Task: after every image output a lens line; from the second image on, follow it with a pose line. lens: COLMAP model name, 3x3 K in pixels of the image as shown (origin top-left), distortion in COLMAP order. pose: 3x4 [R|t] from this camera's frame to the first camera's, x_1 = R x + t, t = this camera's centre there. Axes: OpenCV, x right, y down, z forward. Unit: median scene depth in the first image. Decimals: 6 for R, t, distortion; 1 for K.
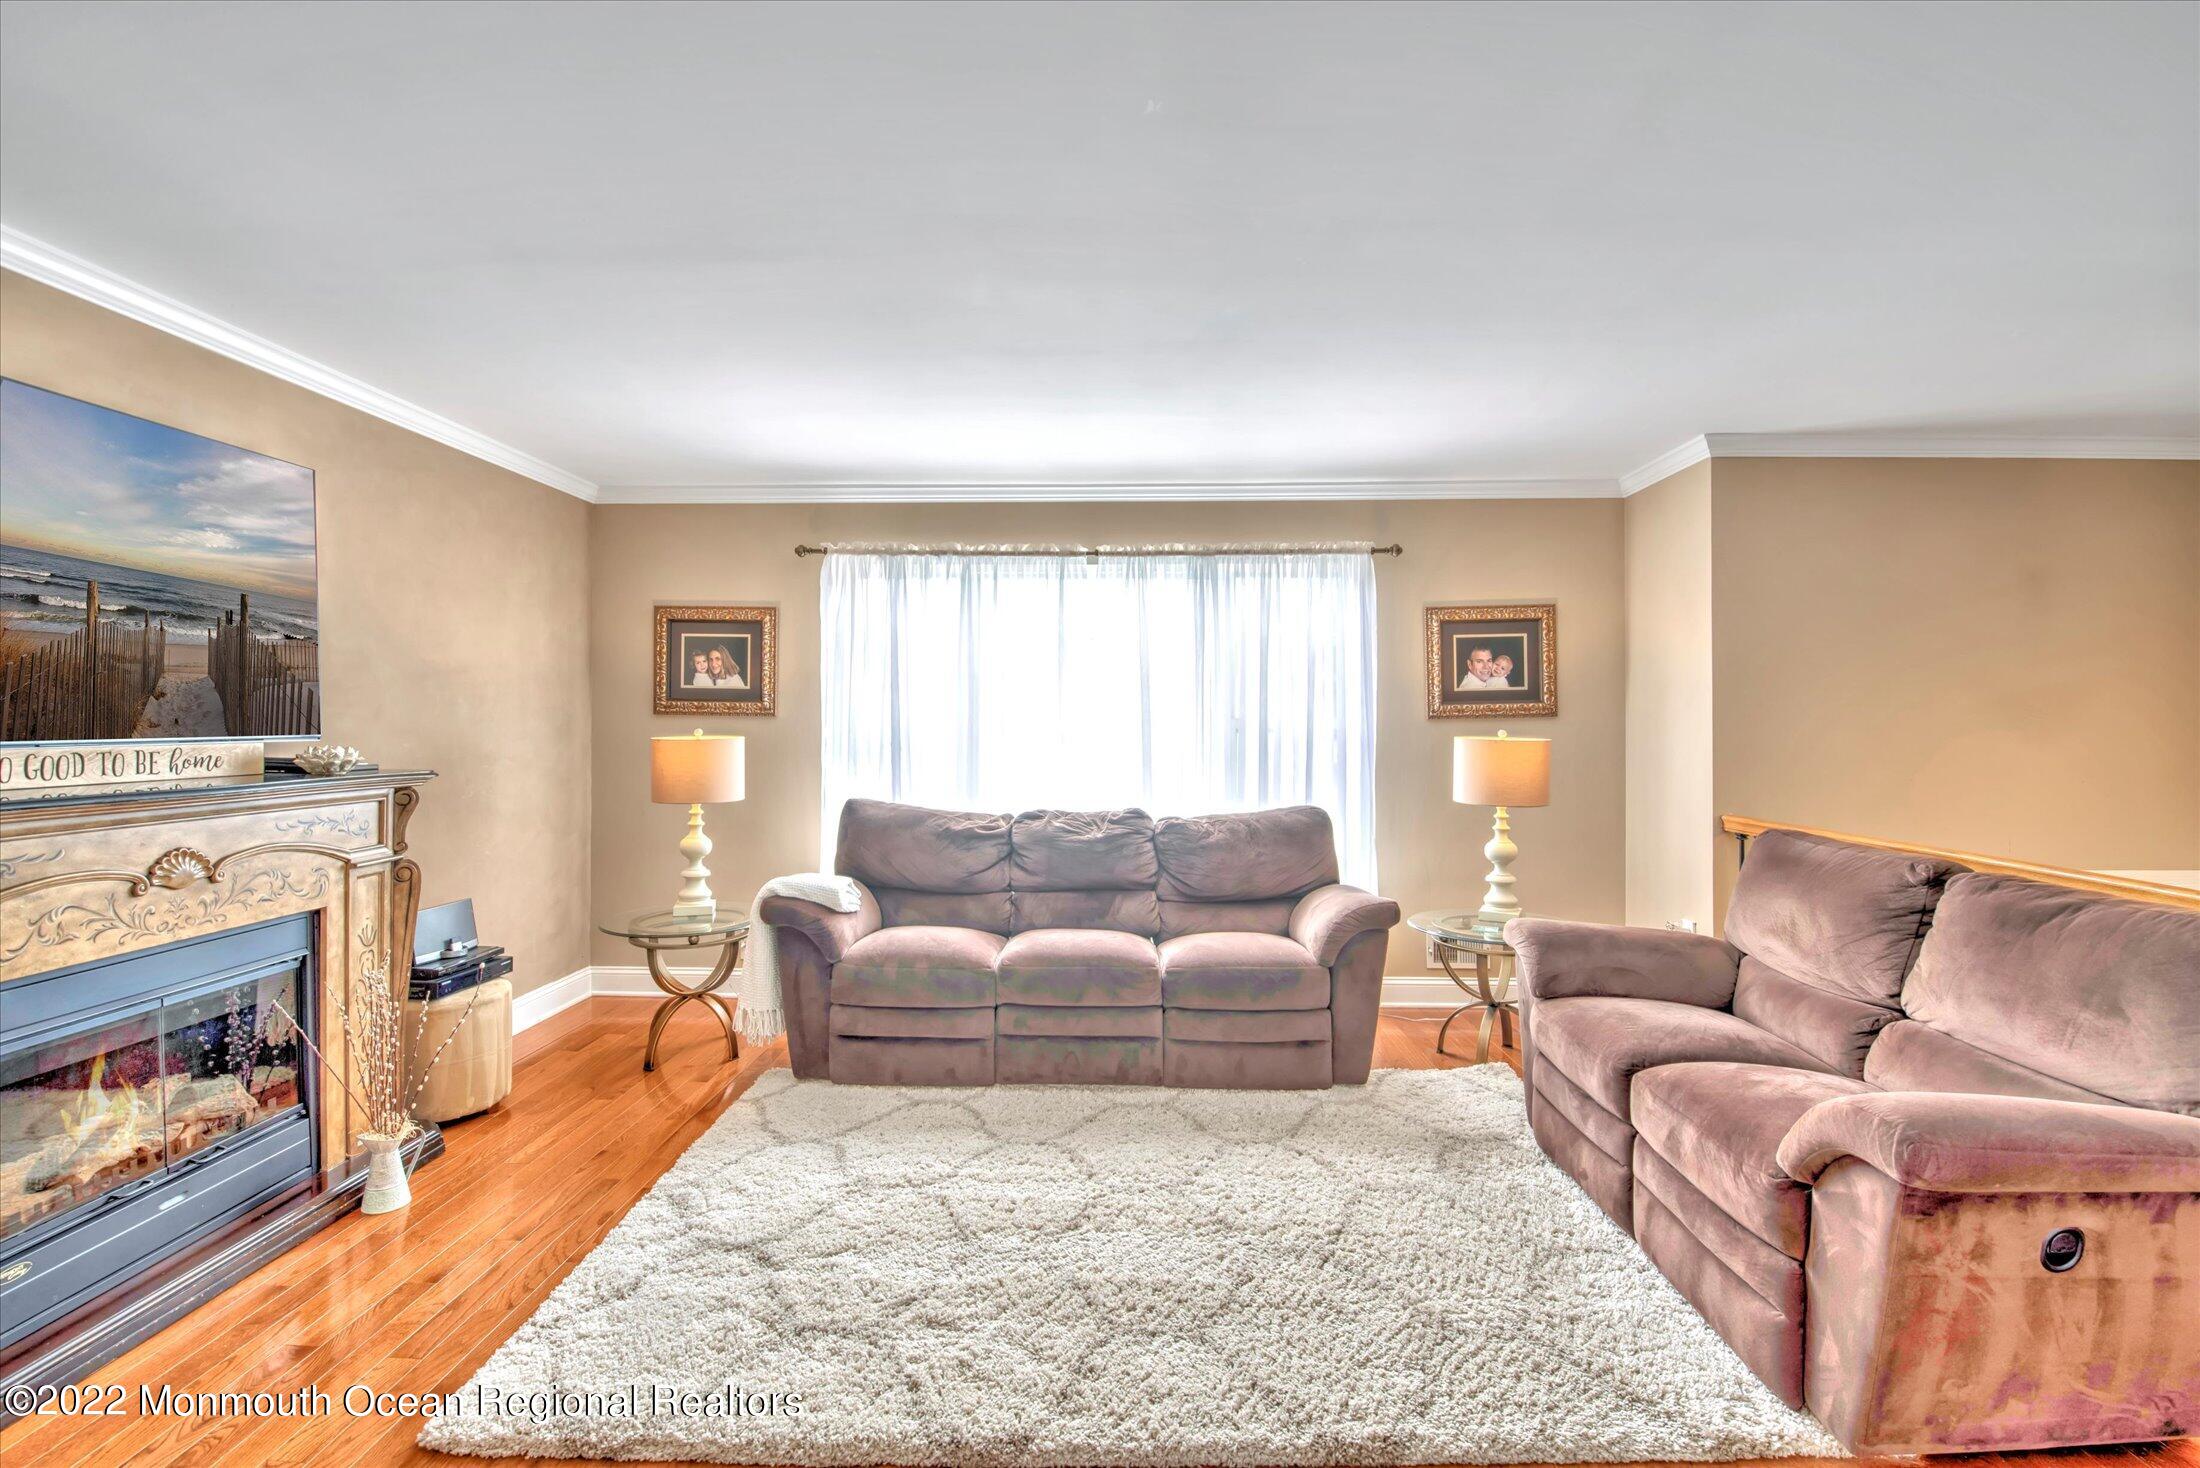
lens RADIAL K [[956.3, 0, 1088.2], [0, 956.3, 714.2], [0, 0, 1]] dist [-0.004497, -0.010425]
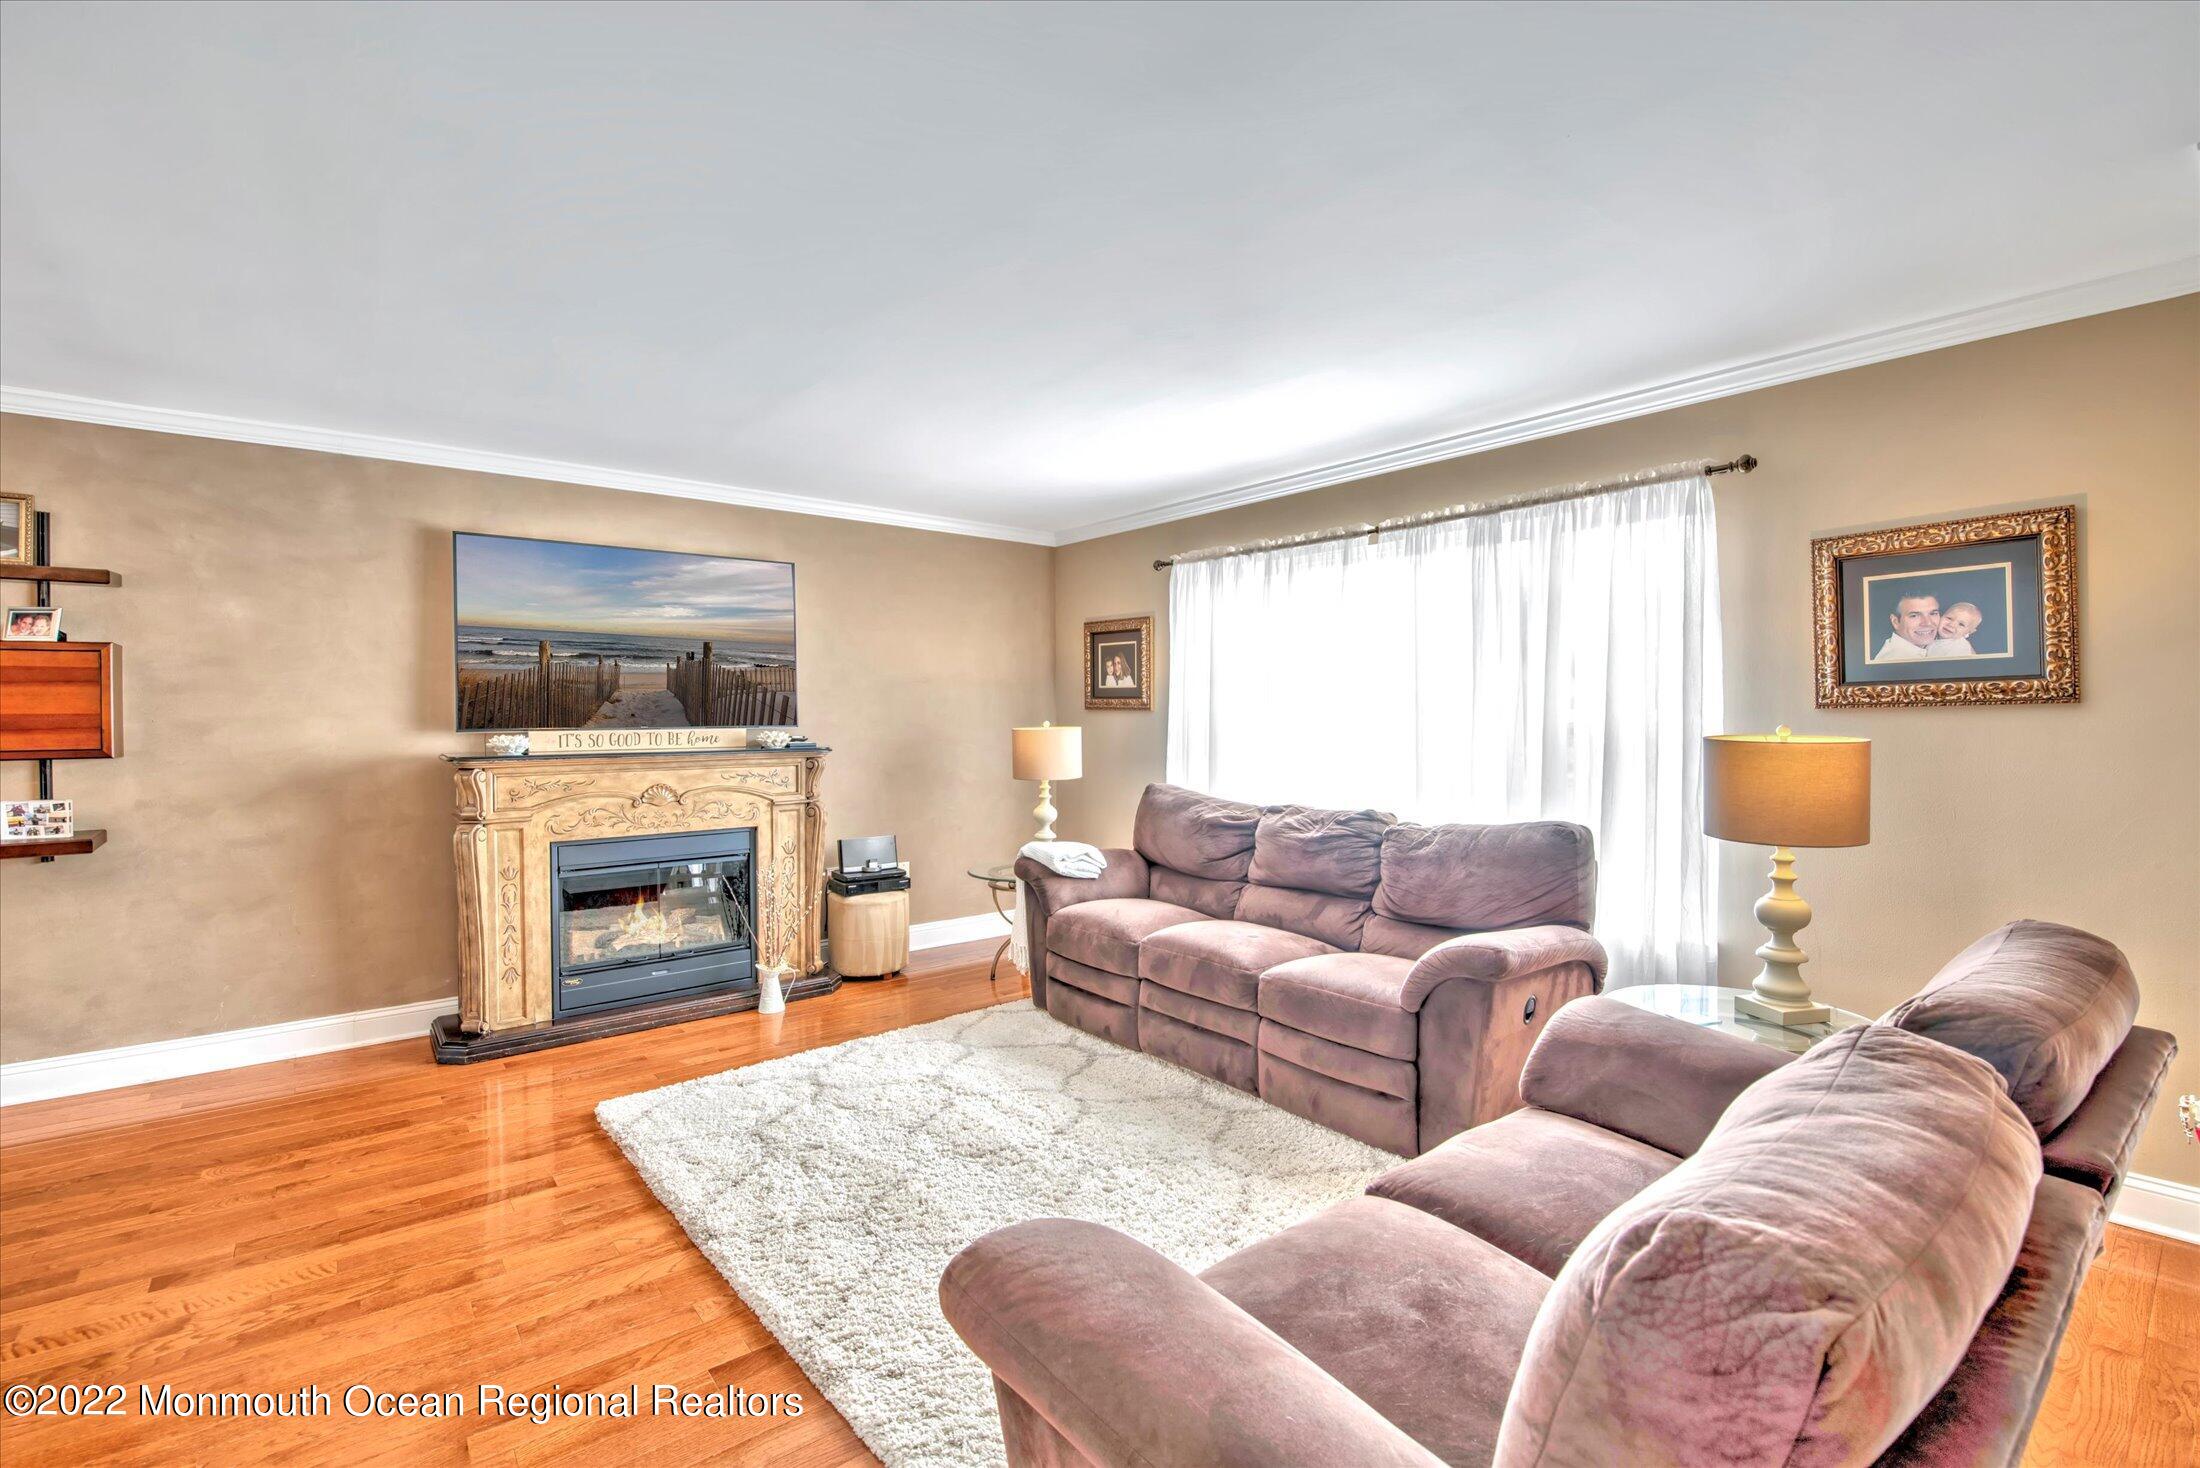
lens RADIAL K [[951.4, 0, 1114.8], [0, 951.4, 726.7], [0, 0, 1]] dist [-0.002576, -0.011439]
pose [[0.672097, 0.005865, -0.740440, 0.583559], [0.008225, 0.999848, 0.015386, 0.003893], [0.740417, -0.016431, 0.671947, 0.227284]]
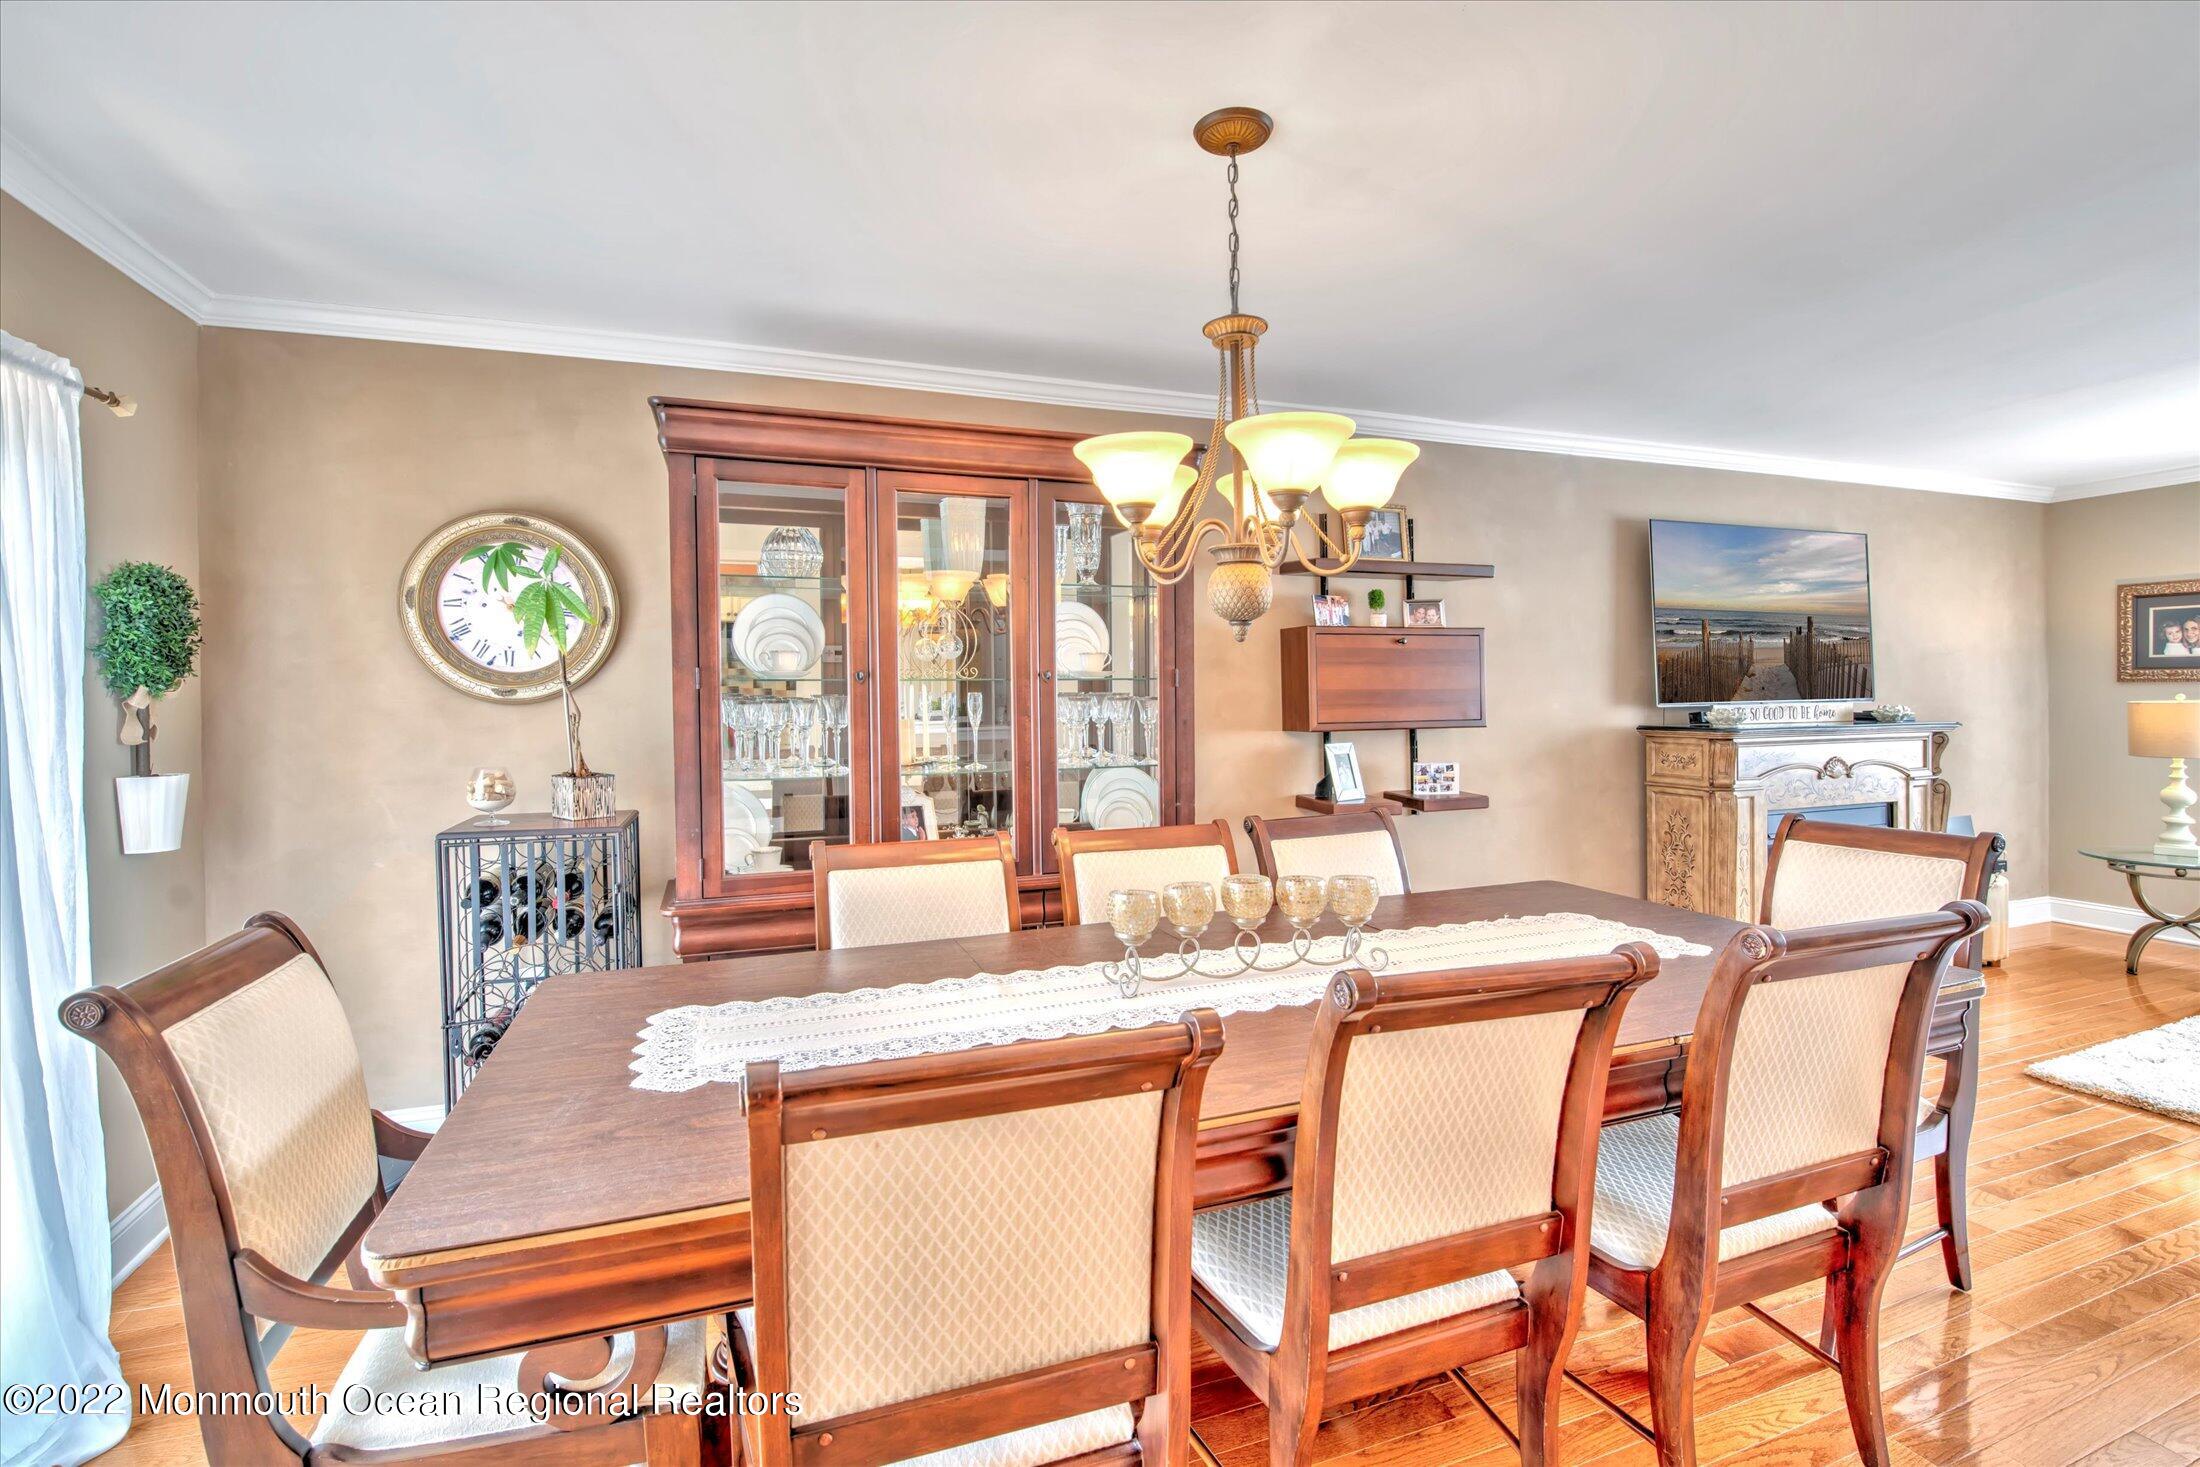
lens RADIAL K [[982.7, 0, 1104.4], [0, 982.7, 717.0], [0, 0, 1]] dist [0.002110, -0.010573]
pose [[0.388019, 0.011195, -0.921583, 0.159451], [0.015663, 0.999702, 0.018738, 0.001343], [0.921518, -0.021705, 0.387728, -0.633121]]
